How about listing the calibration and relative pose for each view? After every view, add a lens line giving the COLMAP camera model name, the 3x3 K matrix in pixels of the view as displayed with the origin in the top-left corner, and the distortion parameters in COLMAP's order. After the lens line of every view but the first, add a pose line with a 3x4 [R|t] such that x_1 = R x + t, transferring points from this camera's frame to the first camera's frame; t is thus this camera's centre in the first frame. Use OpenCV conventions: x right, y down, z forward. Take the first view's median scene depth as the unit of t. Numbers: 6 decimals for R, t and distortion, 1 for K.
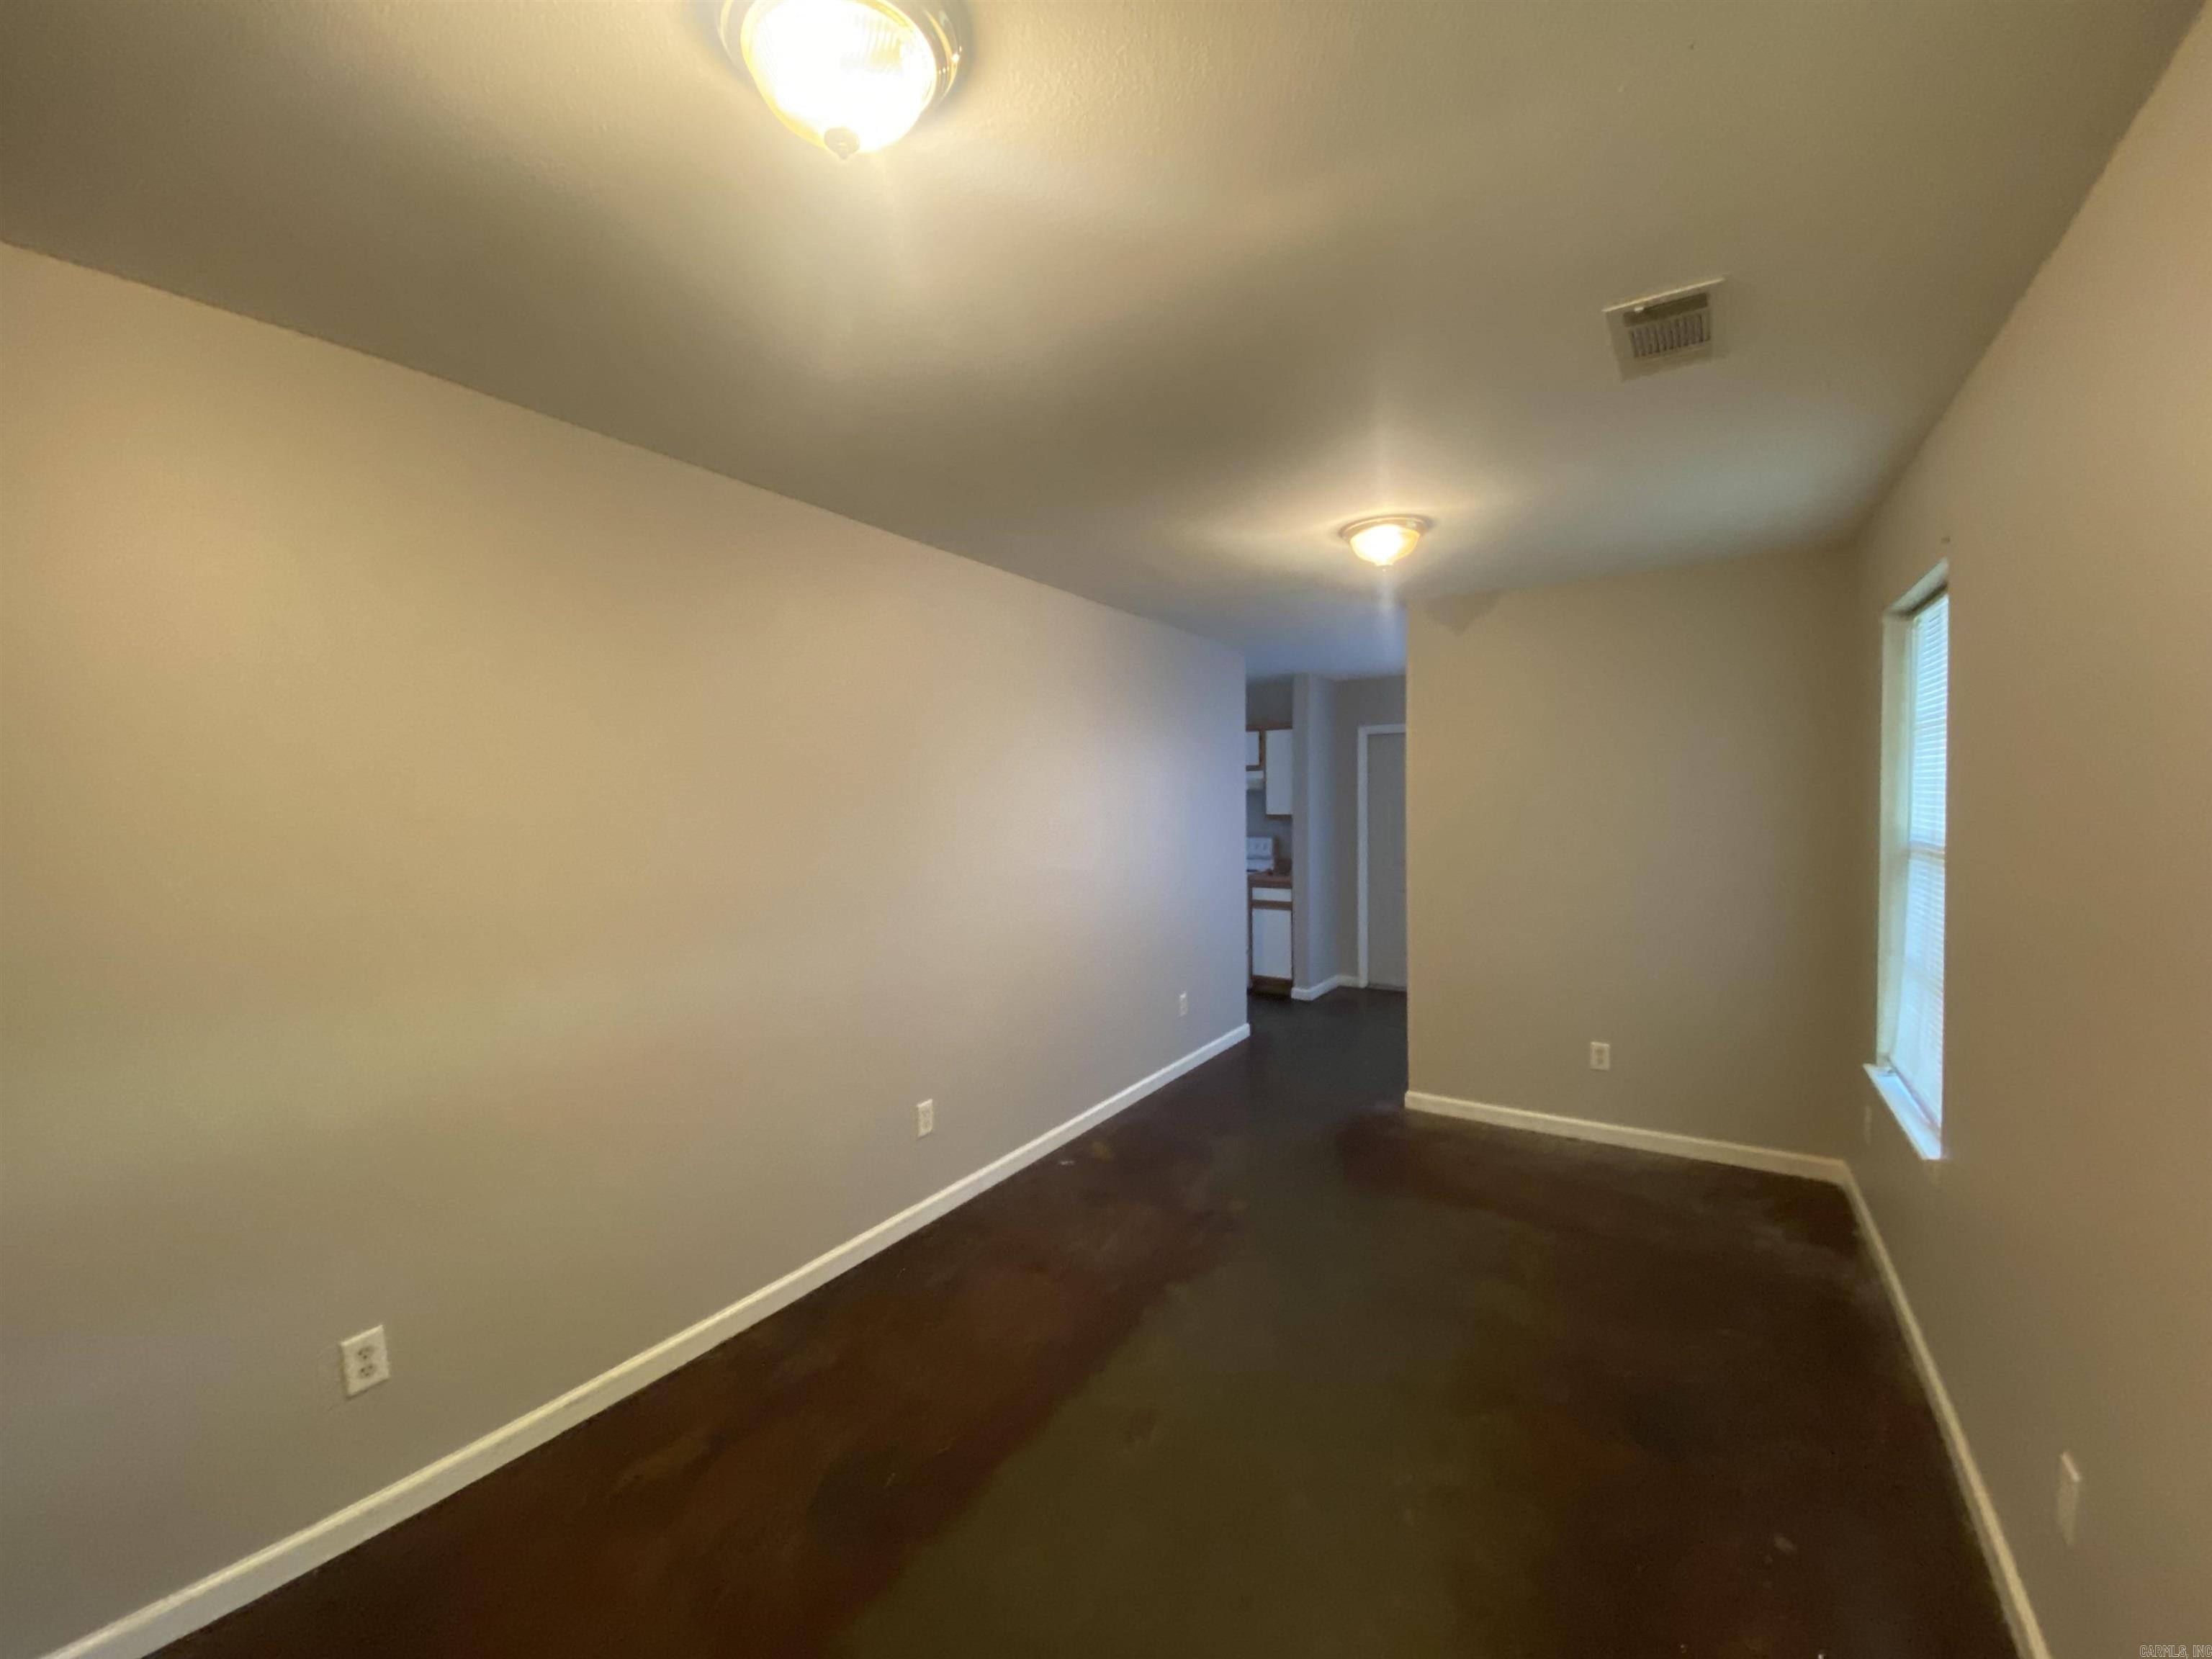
lens RADIAL K [[878.8, 0, 1106.0], [0, 878.8, 829.5], [0, 0, 1]] dist [-0.000363, -0.000007]
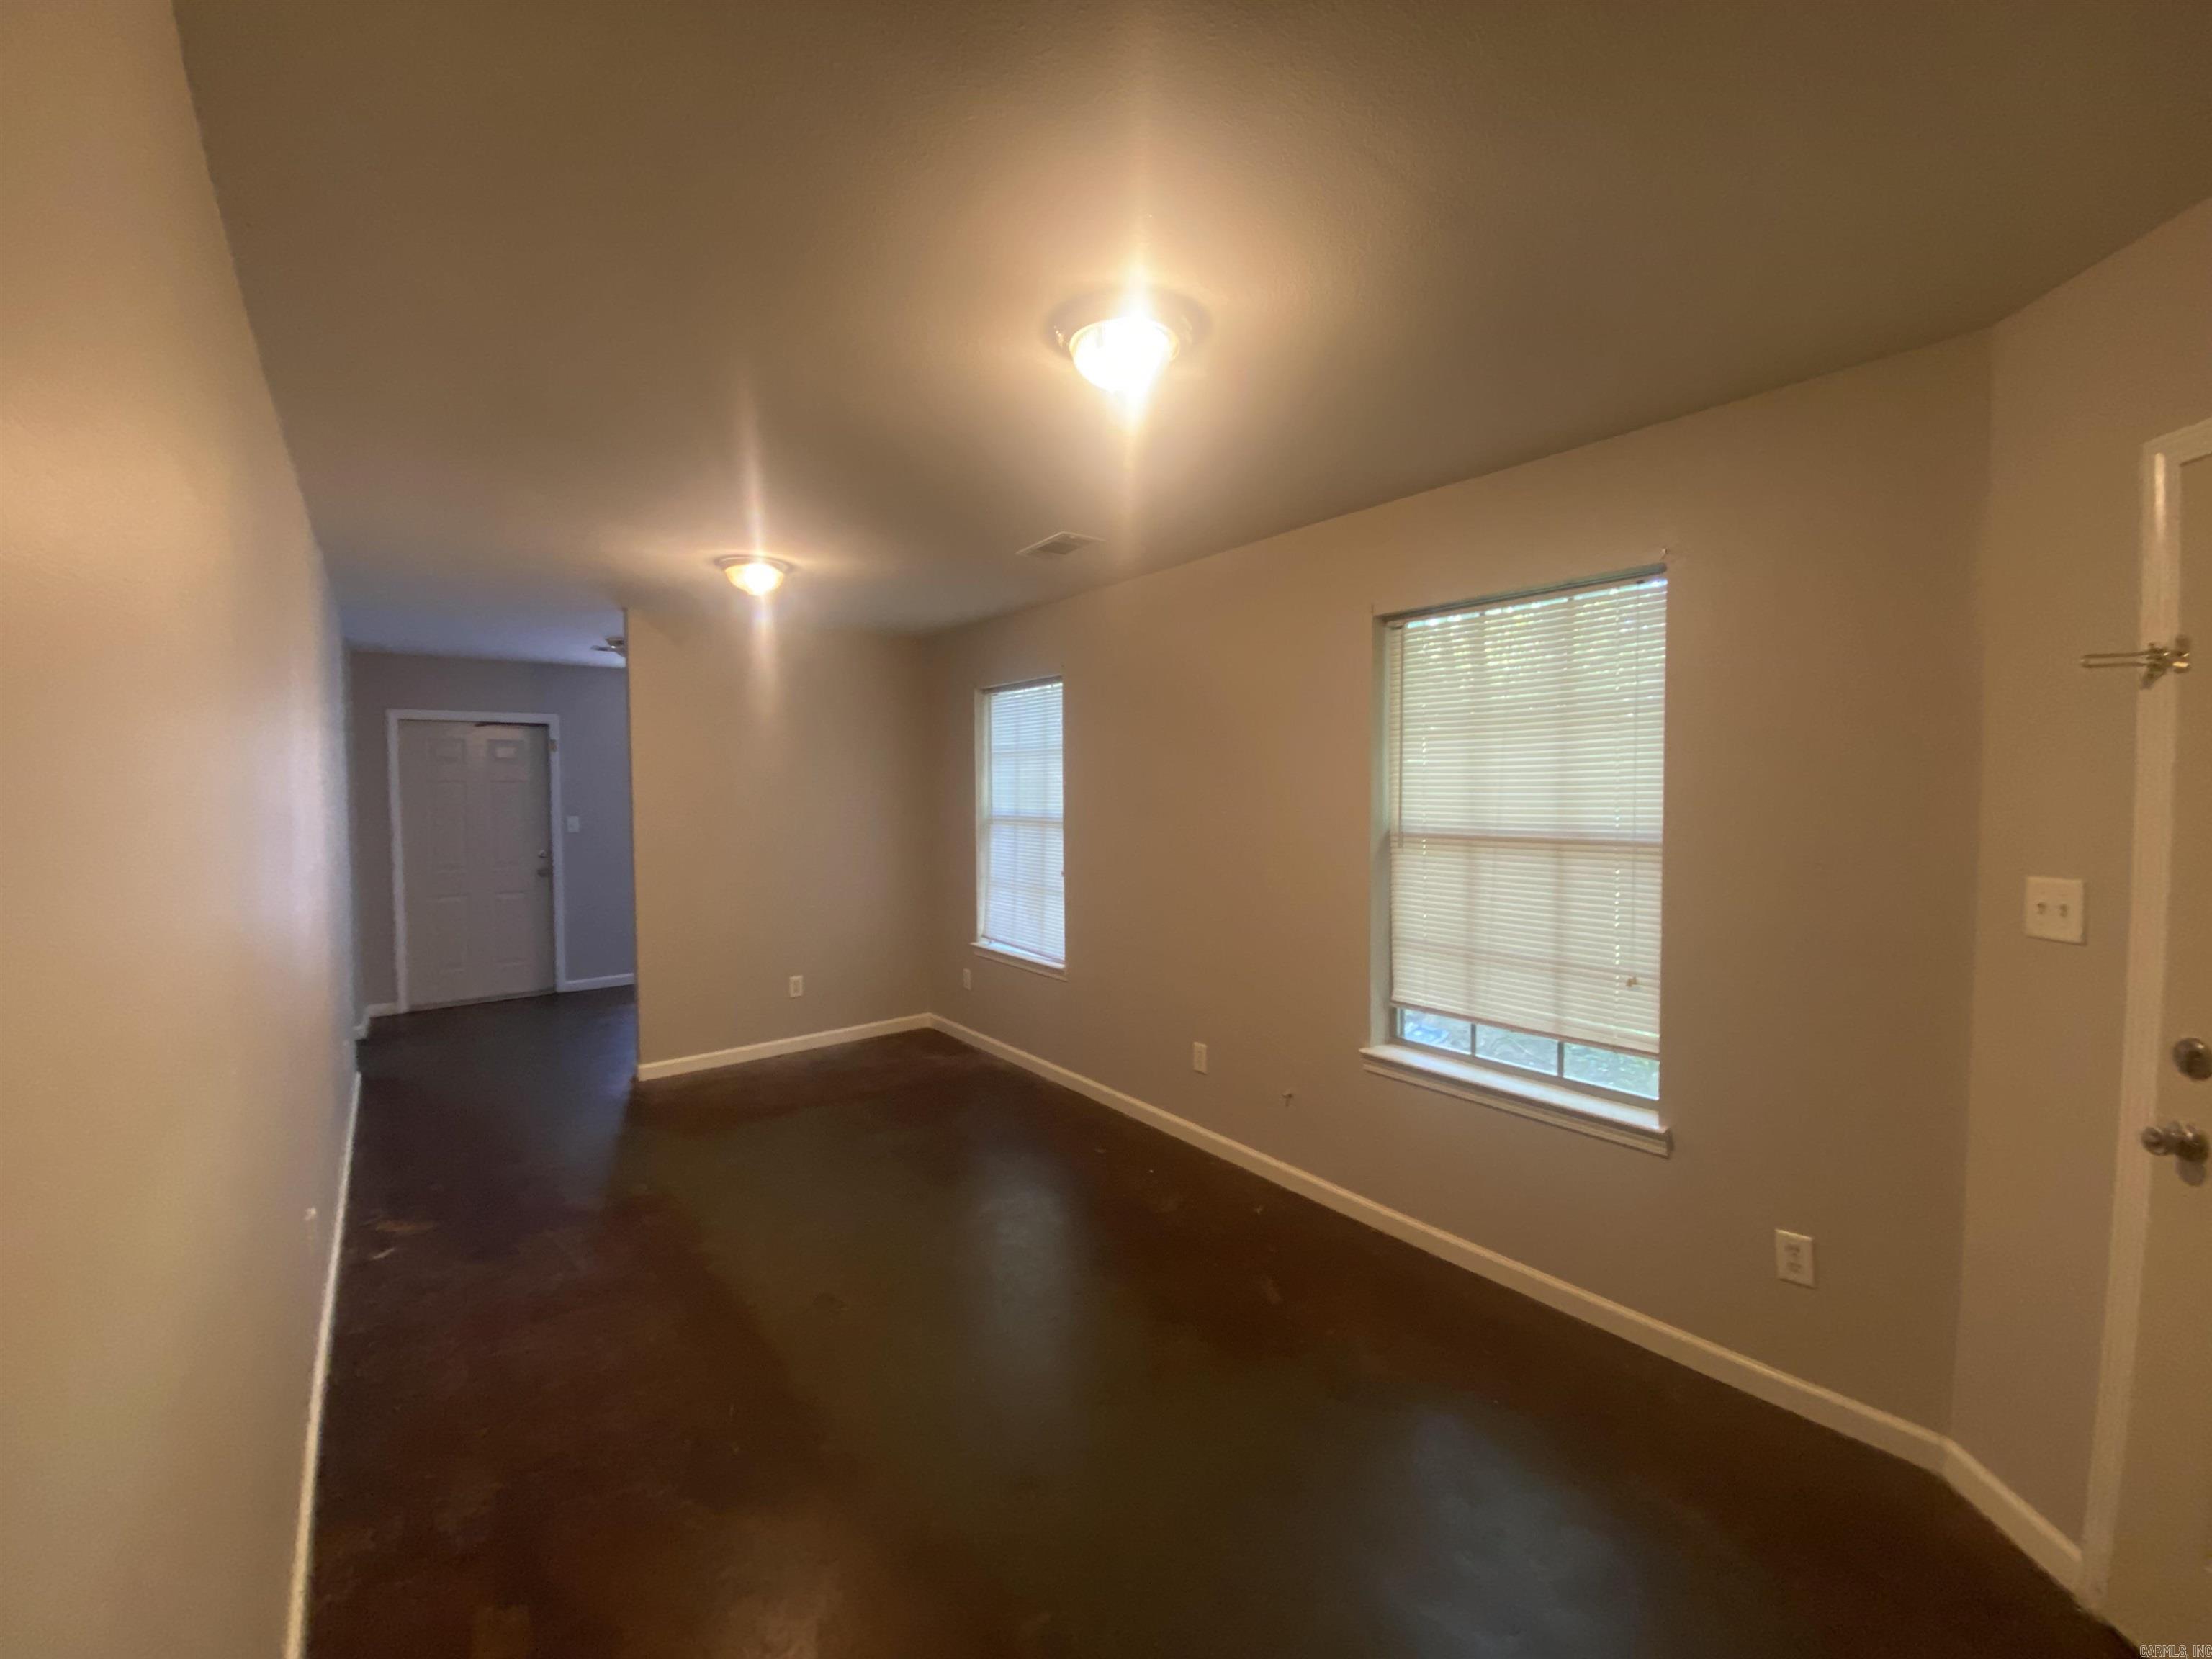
lens RADIAL K [[899.1, 0, 1106.0], [0, 899.1, 829.5], [0, 0, 1]] dist [-0.018326, -0.000111]
pose [[0.310074, -0.041302, 0.949815, -0.679142], [0.035709, 0.998857, 0.031776, -0.006203], [-0.950041, 0.024064, 0.311195, 0.154652]]
